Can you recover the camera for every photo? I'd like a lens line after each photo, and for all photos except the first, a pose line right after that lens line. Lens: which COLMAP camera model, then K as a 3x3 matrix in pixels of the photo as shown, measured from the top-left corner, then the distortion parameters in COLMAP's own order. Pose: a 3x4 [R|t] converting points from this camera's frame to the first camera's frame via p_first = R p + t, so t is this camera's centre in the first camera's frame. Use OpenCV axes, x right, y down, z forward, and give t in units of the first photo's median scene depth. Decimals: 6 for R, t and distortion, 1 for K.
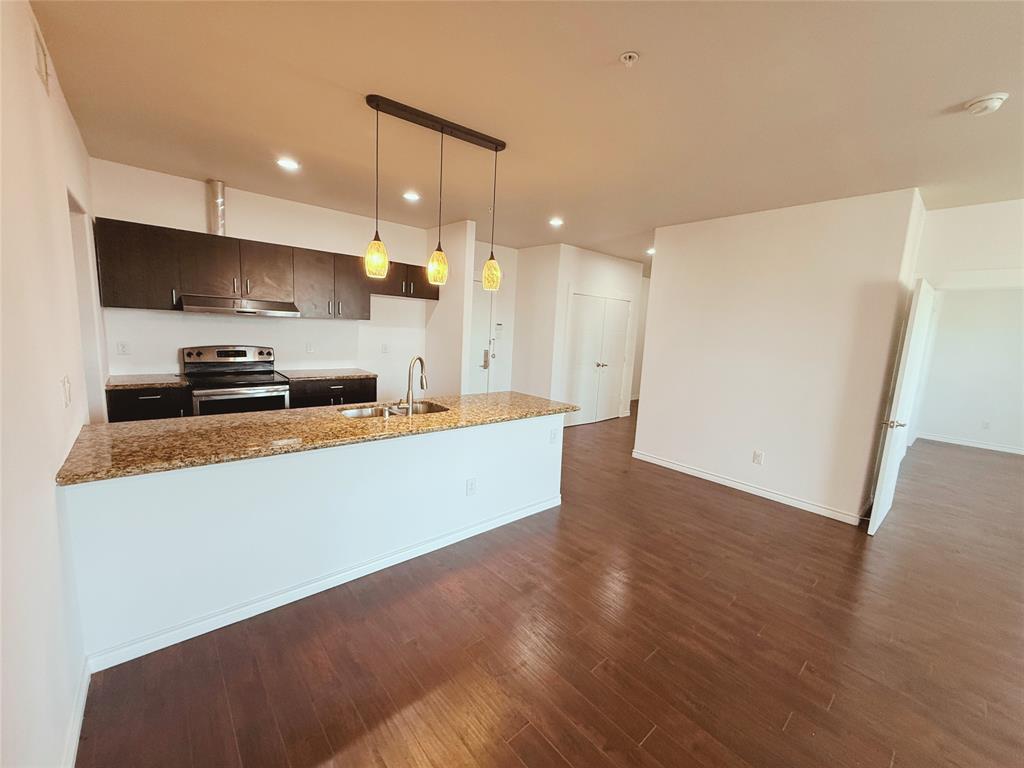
lens RADIAL K [[408.1, 0, 513.4], [0, 408.1, 385.4], [0, 0, 1]] dist [0.002471, 0.000616]
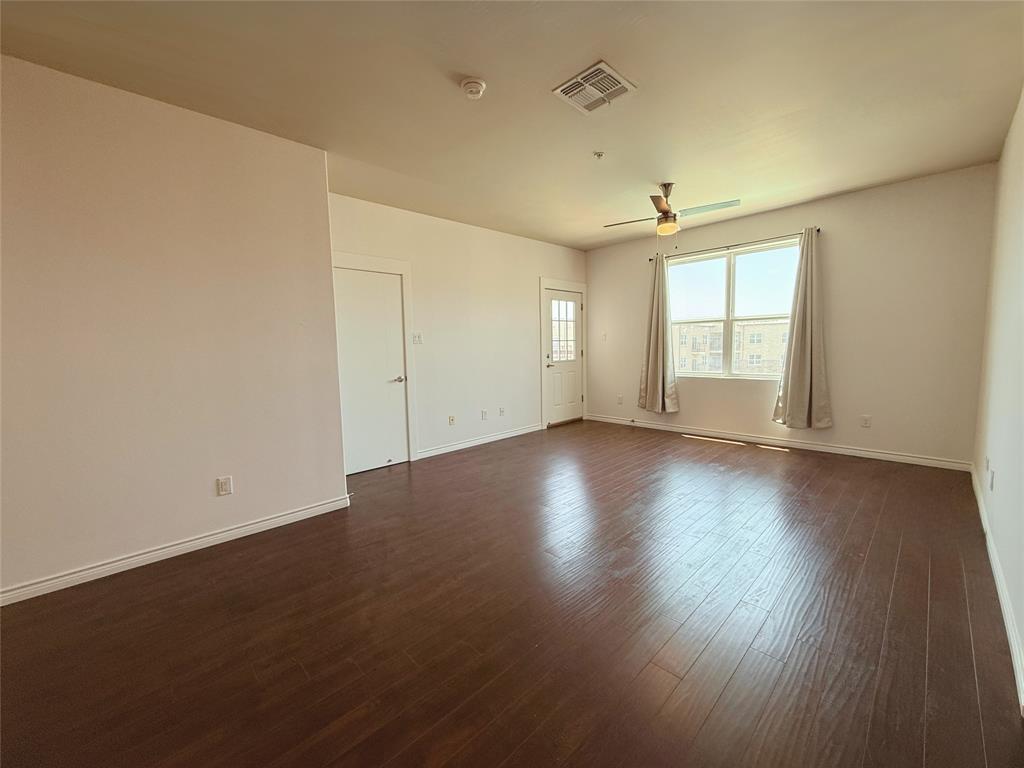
lens RADIAL K [[408.1, 0, 508.4], [0, 408.1, 384.6], [0, 0, 1]] dist [0.002471, 0.000616]
pose [[-0.038985, -0.145881, 0.988534, -0.068756], [0.167399, 0.974351, 0.150390, -0.010342], [-0.985118, 0.171343, -0.013565, 0.583107]]
